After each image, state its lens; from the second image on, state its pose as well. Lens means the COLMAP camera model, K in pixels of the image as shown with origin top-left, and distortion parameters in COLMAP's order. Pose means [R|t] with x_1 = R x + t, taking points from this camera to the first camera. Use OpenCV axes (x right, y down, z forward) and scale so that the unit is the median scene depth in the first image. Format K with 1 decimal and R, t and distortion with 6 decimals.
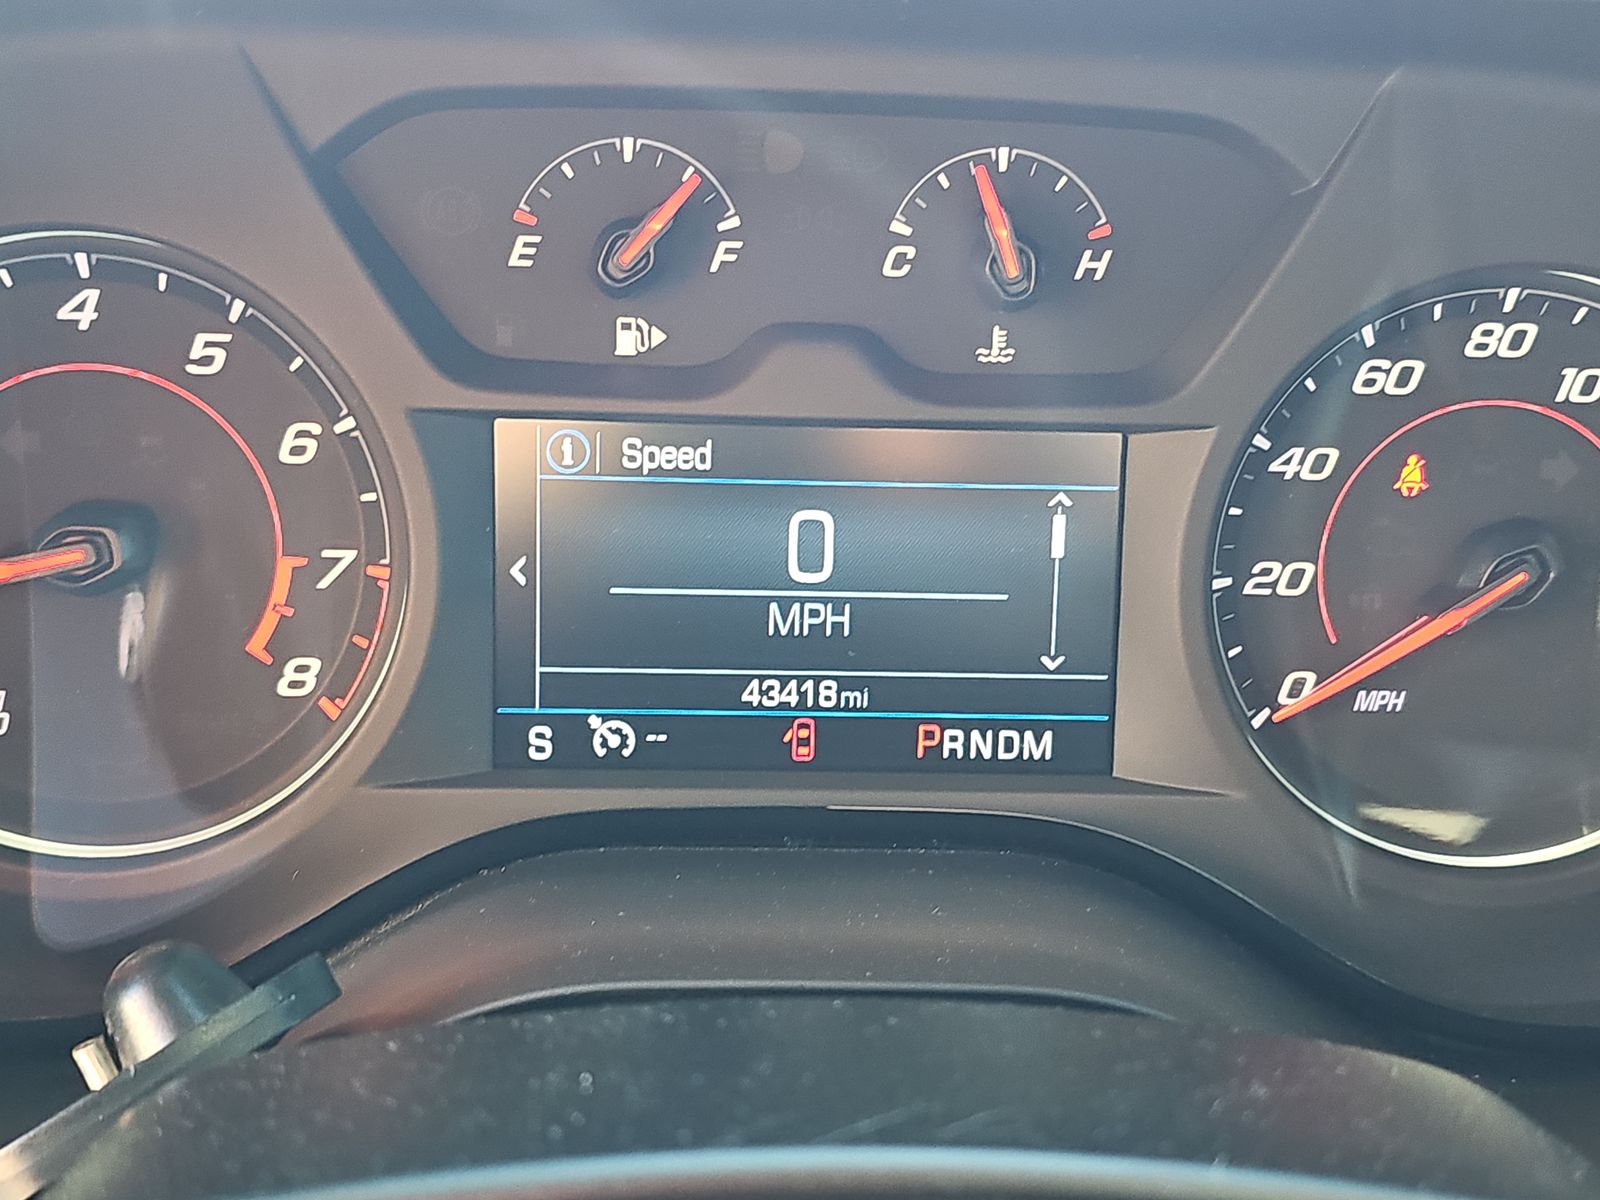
lens RADIAL K [[1595.1, 0, 800.0], [0, 1595.1, 600.0], [0, 0, 1]] dist [0.075480, -0.010715]
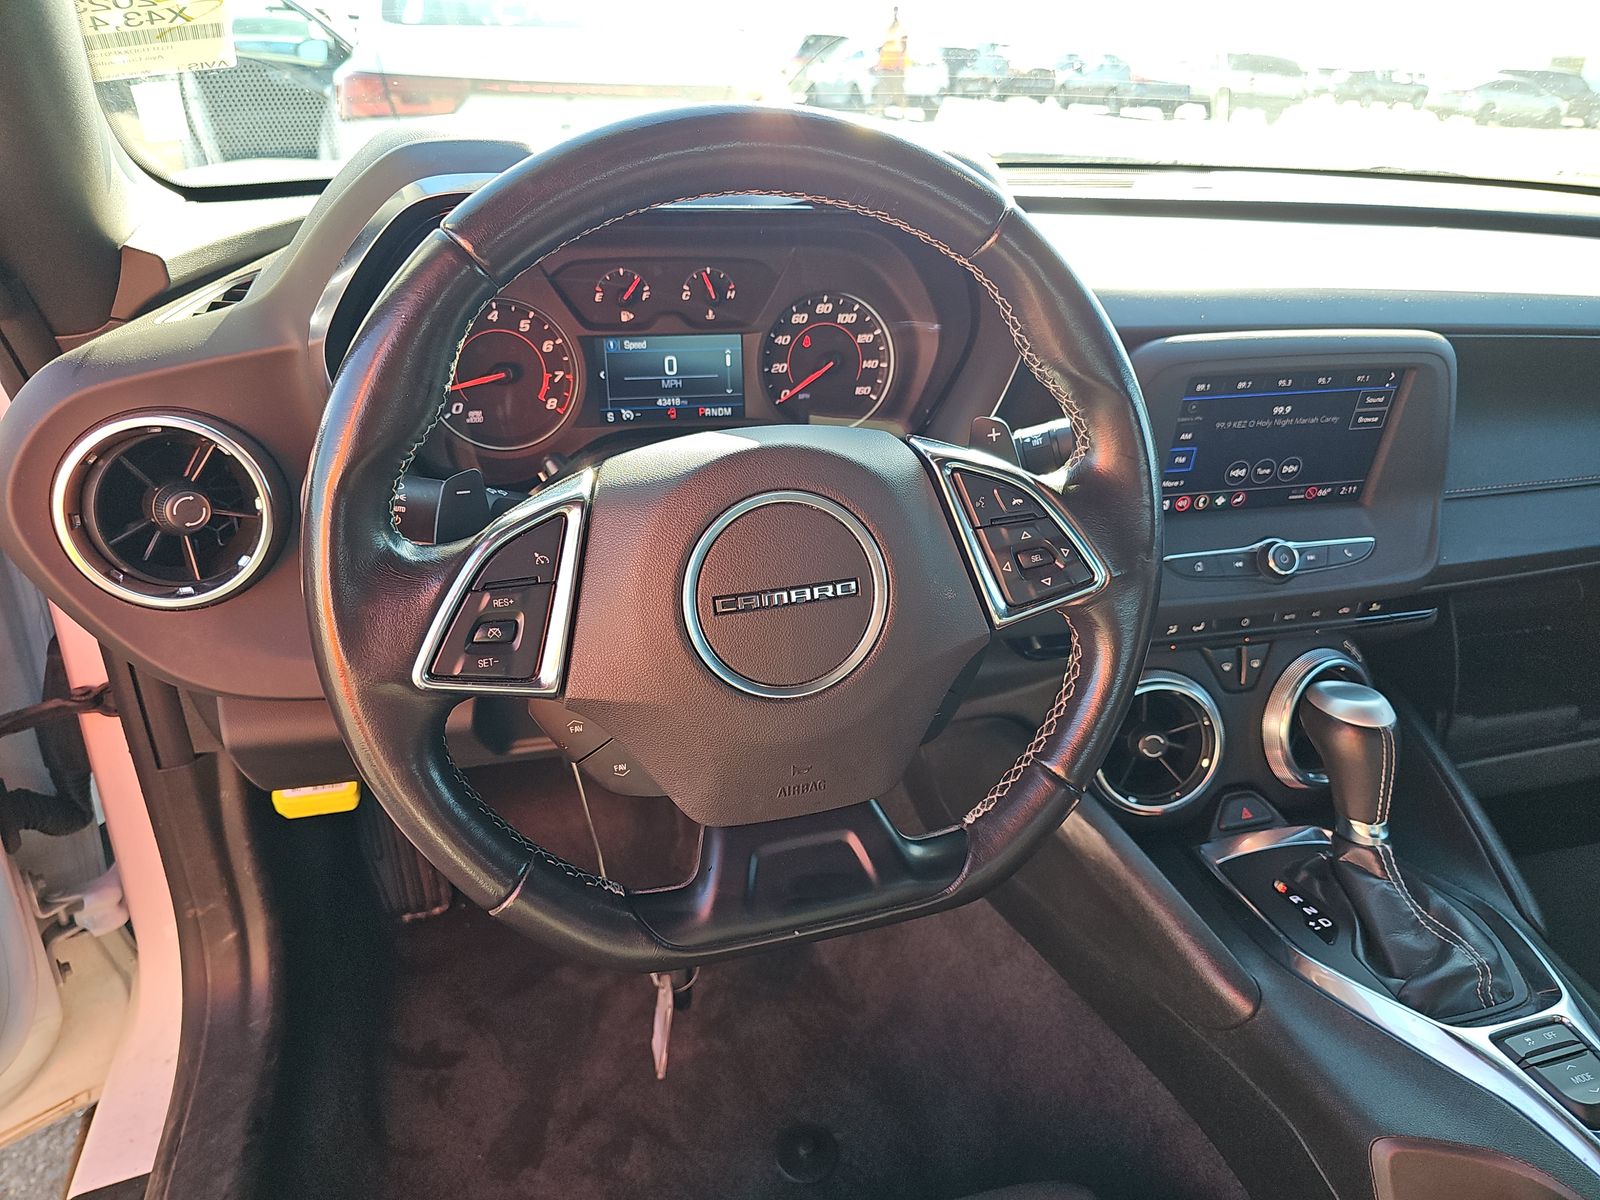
lens RADIAL K [[1054.4, 0, 802.7], [0, 1054.4, 623.6], [0, 0, 1]] dist [0.039961, -0.053248]
pose [[0.974653, -0.103931, 0.198114, -0.279820], [0.069894, 0.982674, 0.171658, 0.183094], [-0.212522, -0.153460, 0.965031, -1.892324]]
